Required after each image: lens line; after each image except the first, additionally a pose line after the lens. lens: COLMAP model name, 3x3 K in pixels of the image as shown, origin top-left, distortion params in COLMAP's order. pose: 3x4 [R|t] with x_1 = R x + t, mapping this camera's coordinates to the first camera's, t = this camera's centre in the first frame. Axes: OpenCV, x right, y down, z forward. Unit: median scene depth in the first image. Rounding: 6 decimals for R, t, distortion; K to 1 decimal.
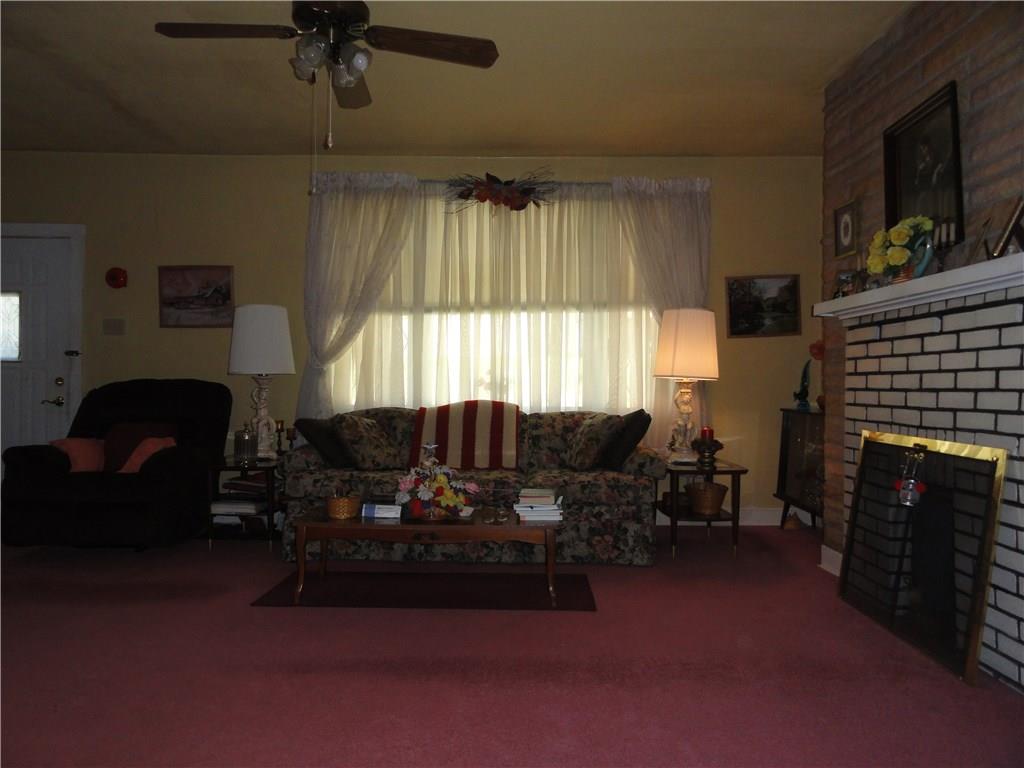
lens RADIAL K [[726.0, 0, 508.4], [0, 726.0, 382.5], [0, 0, 1]] dist [0.005316, 0.005703]
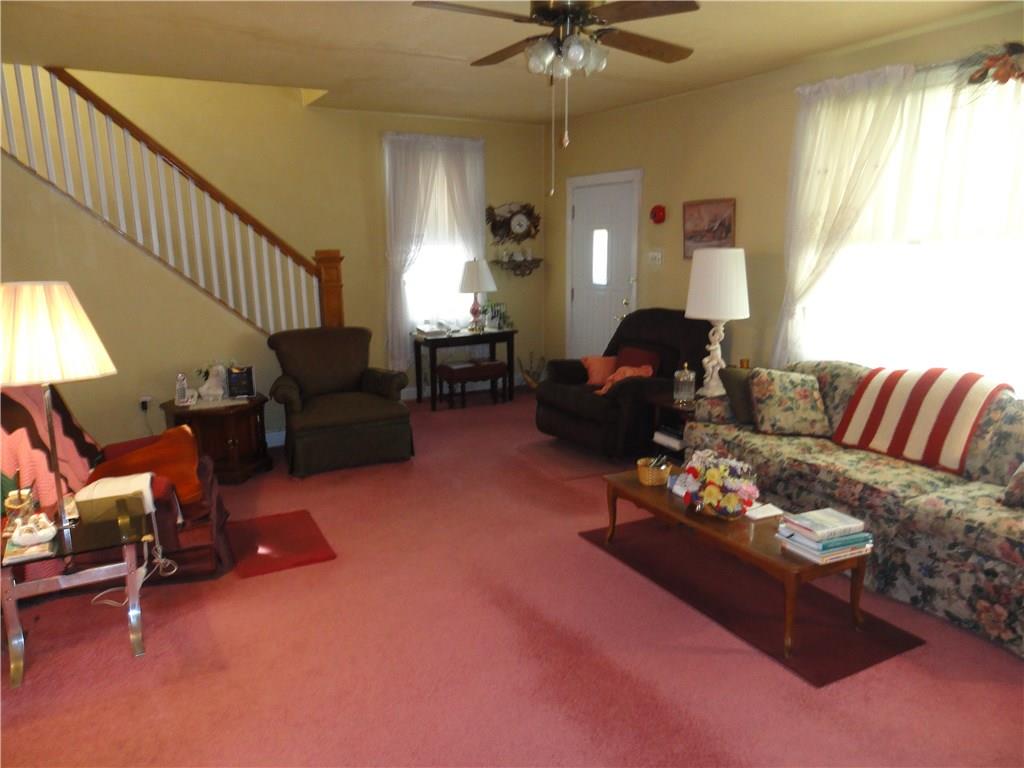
lens RADIAL K [[726.0, 0, 508.4], [0, 726.0, 382.5], [0, 0, 1]] dist [0.005316, 0.005703]
pose [[0.487390, 0.159292, -0.858532, 0.408294], [0.017492, 0.981241, 0.191990, -0.120476], [0.873009, -0.108591, 0.475460, 0.249255]]
